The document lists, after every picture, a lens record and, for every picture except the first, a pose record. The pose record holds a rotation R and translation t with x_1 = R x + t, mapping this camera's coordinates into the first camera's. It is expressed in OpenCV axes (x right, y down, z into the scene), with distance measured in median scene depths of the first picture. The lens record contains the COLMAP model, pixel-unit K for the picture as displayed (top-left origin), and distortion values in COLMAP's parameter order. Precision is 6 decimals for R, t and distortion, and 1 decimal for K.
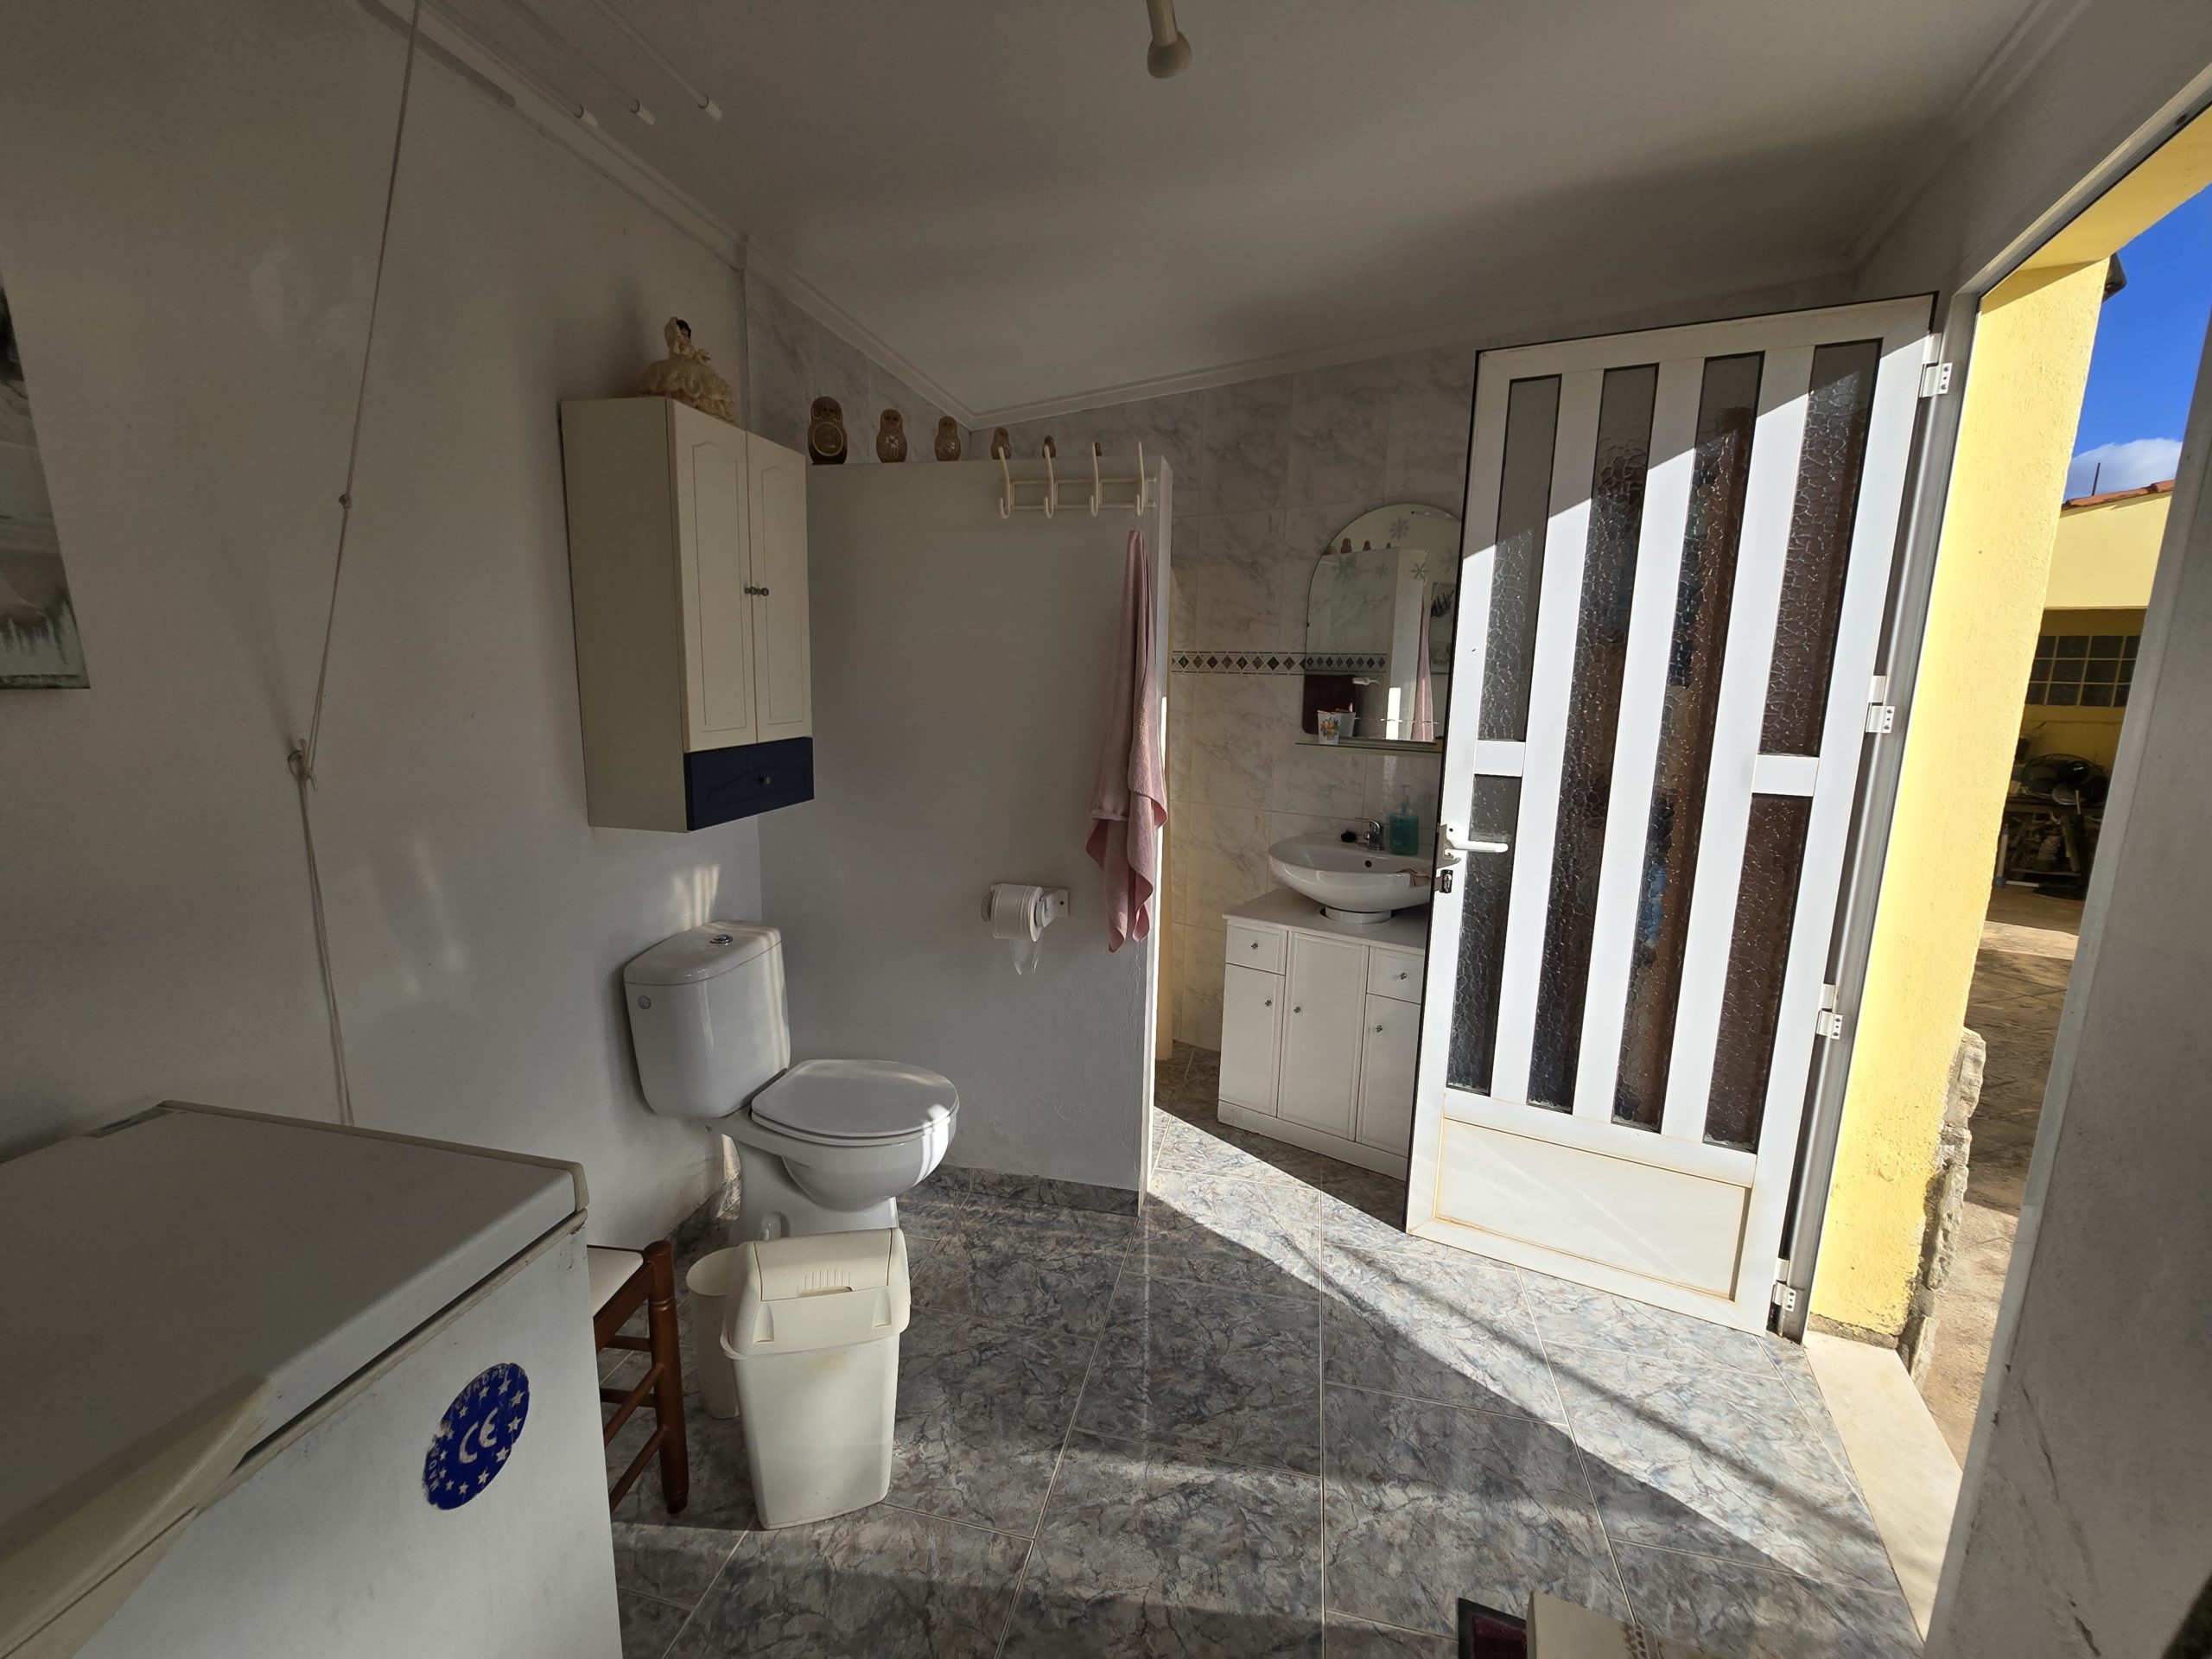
lens RADIAL K [[915.1, 0, 1109.1], [0, 915.1, 826.8], [0, 0, 1]] dist [-0.001086, 0.000506]
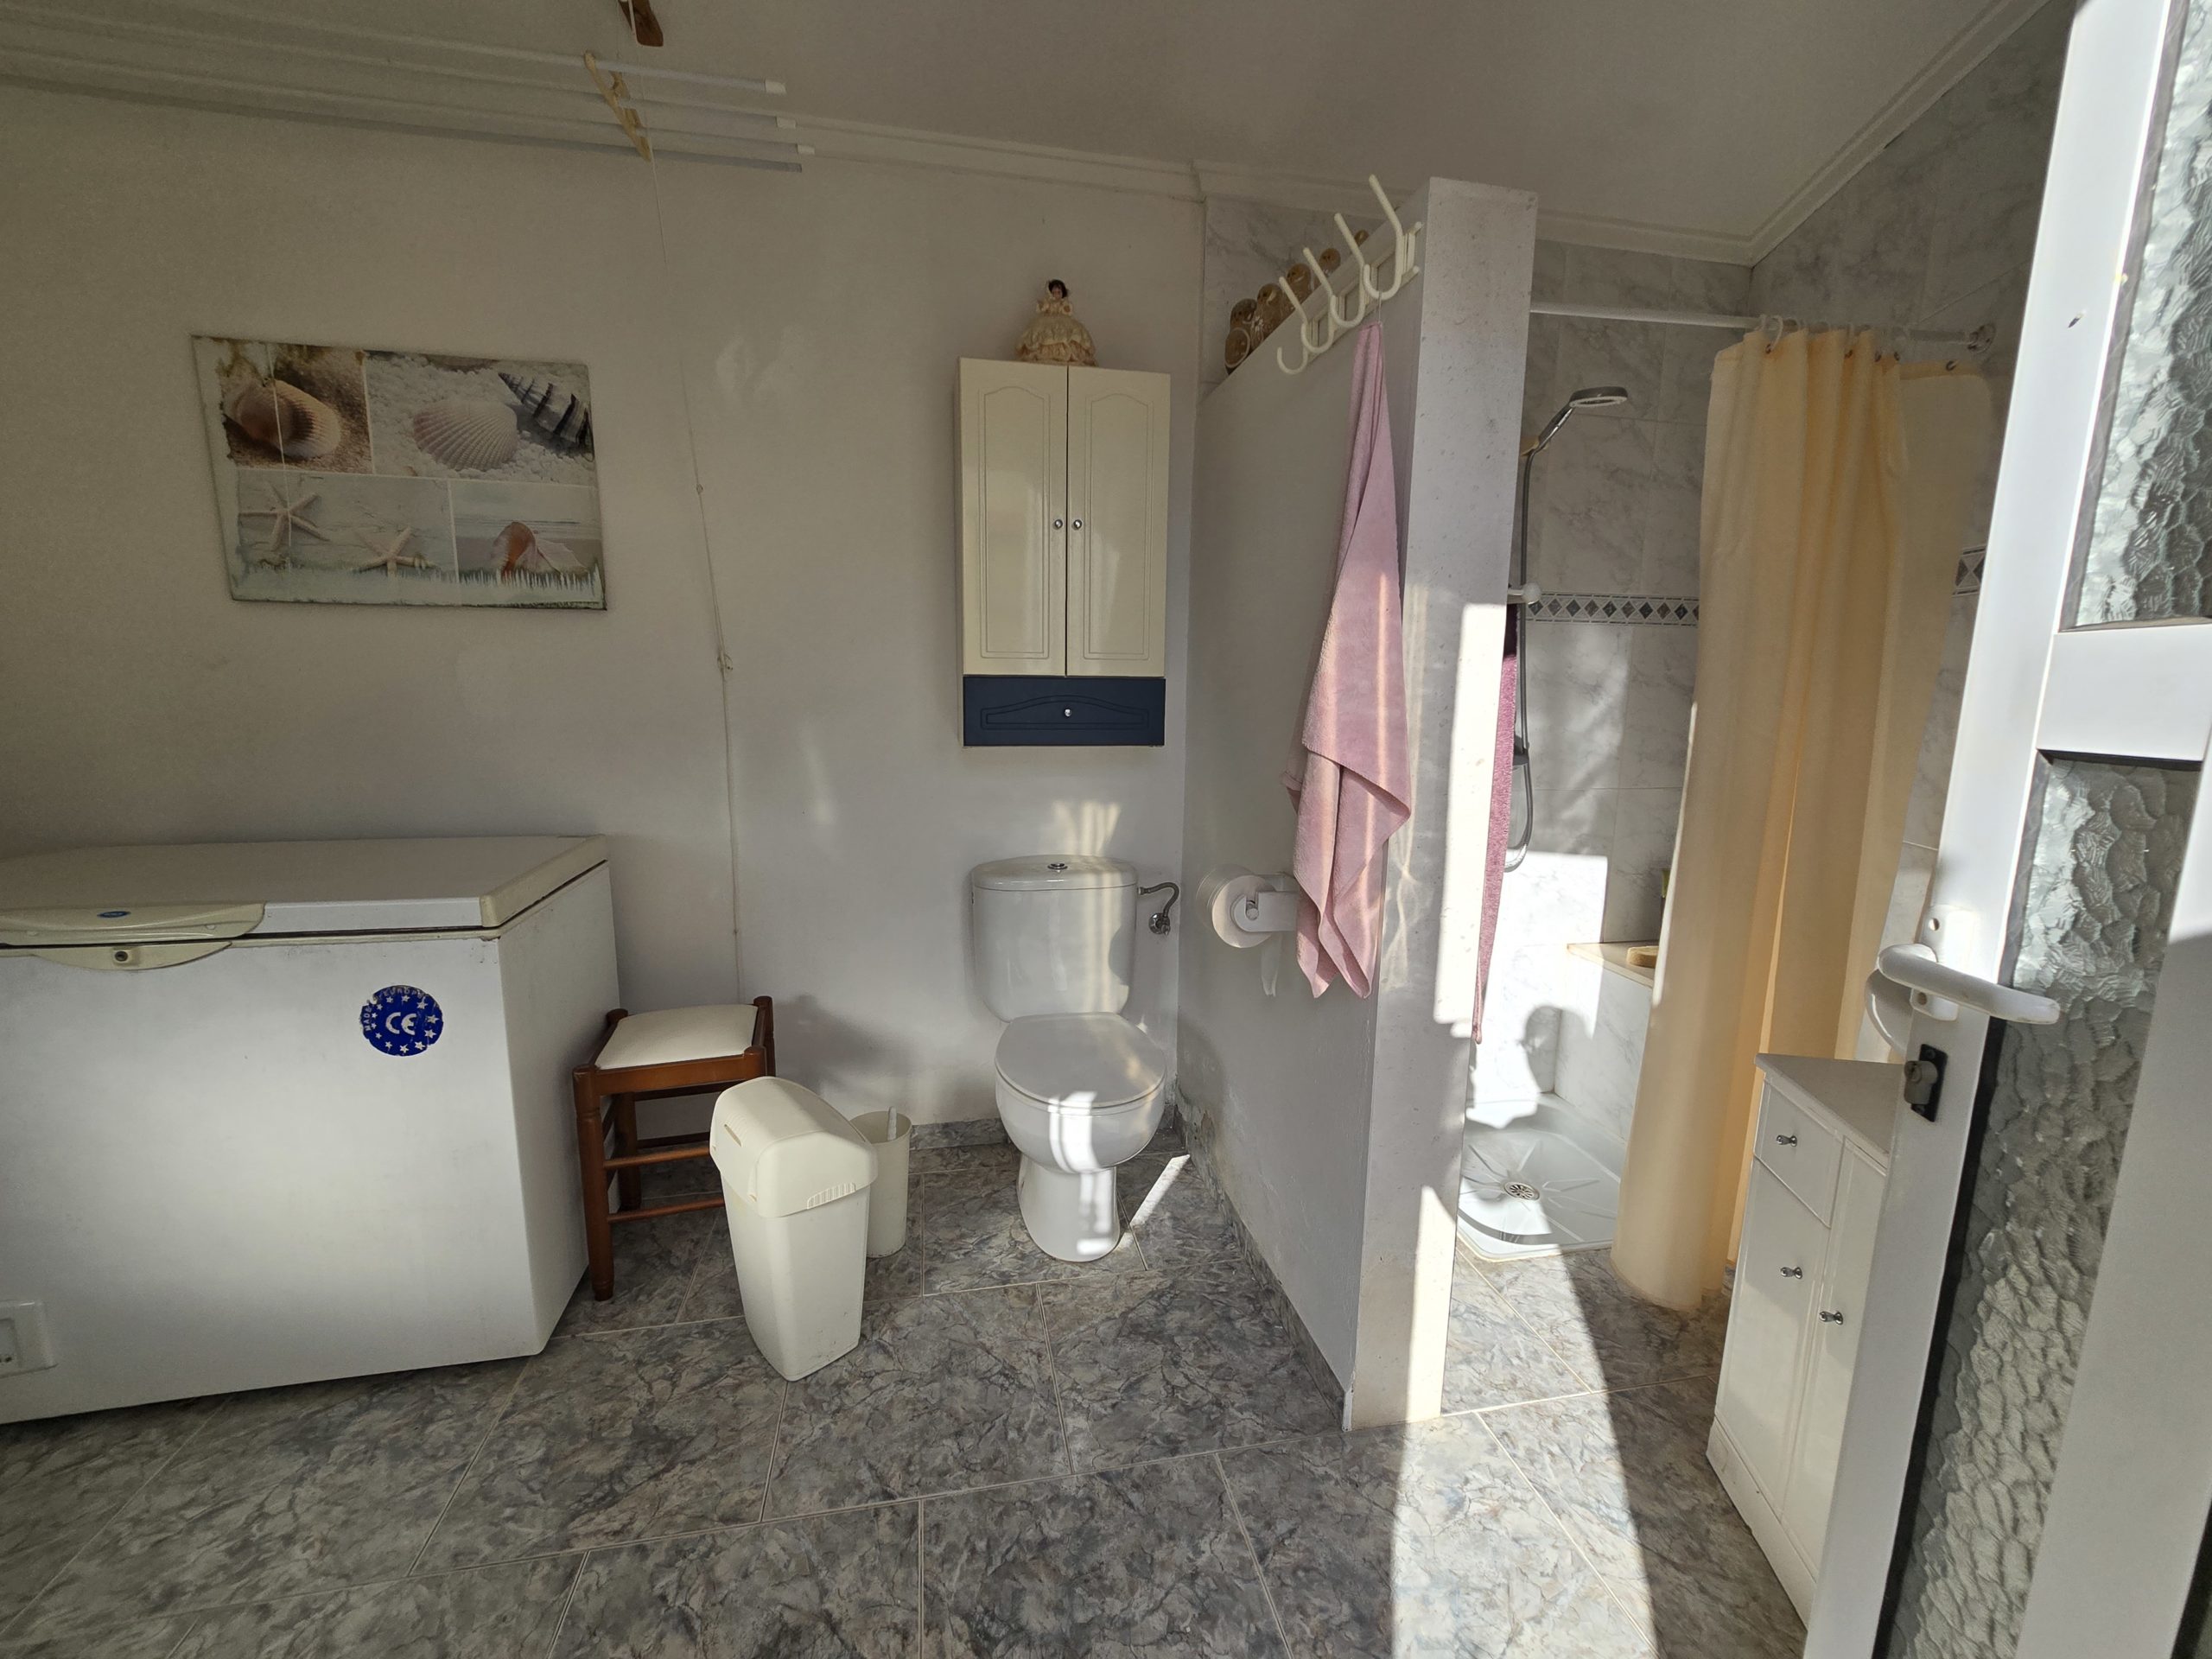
lens RADIAL K [[915.1, 0, 1096.8], [0, 915.1, 825.0], [0, 0, 1]] dist [-0.001086, 0.000506]
pose [[0.397421, 0.131418, -0.908177, 0.534927], [-0.162396, 0.984143, 0.071346, -0.006055], [0.903152, 0.119129, 0.412461, 0.587550]]
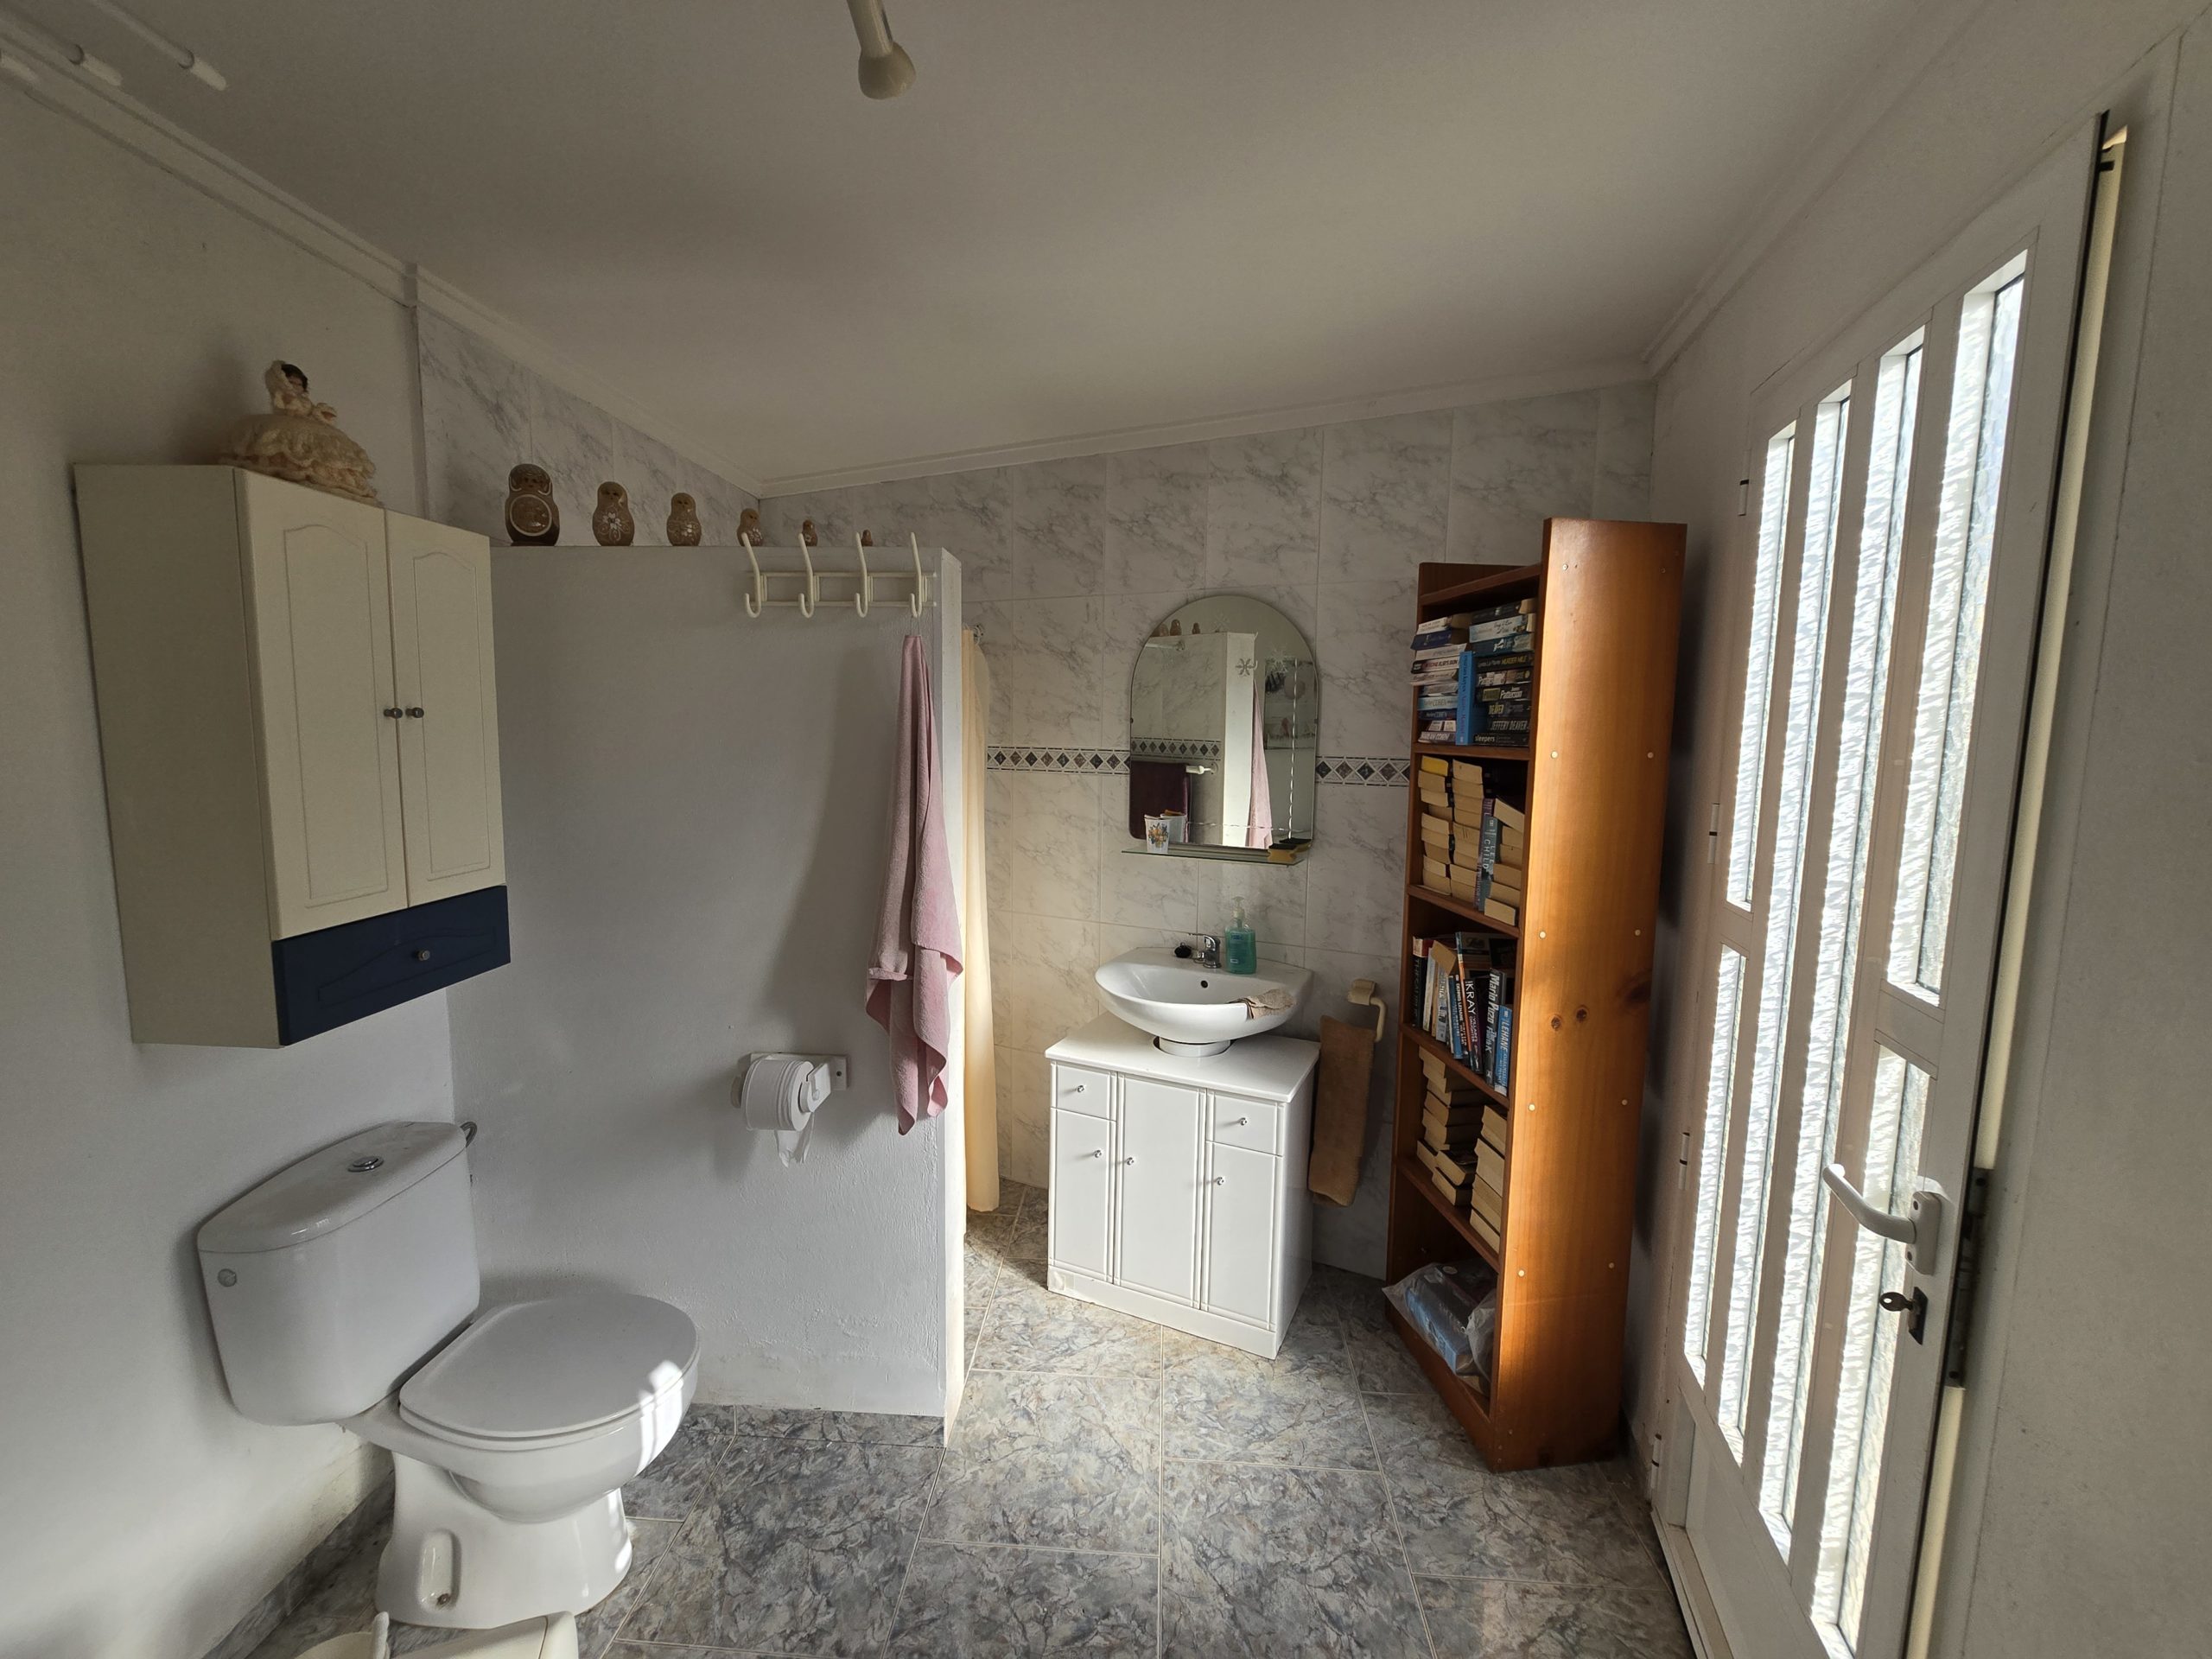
lens RADIAL K [[915.1, 0, 1109.2], [0, 915.1, 826.5], [0, 0, 1]] dist [-0.001086, 0.000506]
pose [[0.987709, -0.023764, 0.154487, 0.070409], [0.032420, 0.998028, -0.053754, -0.092230], [-0.152905, 0.058102, 0.986531, 0.143433]]
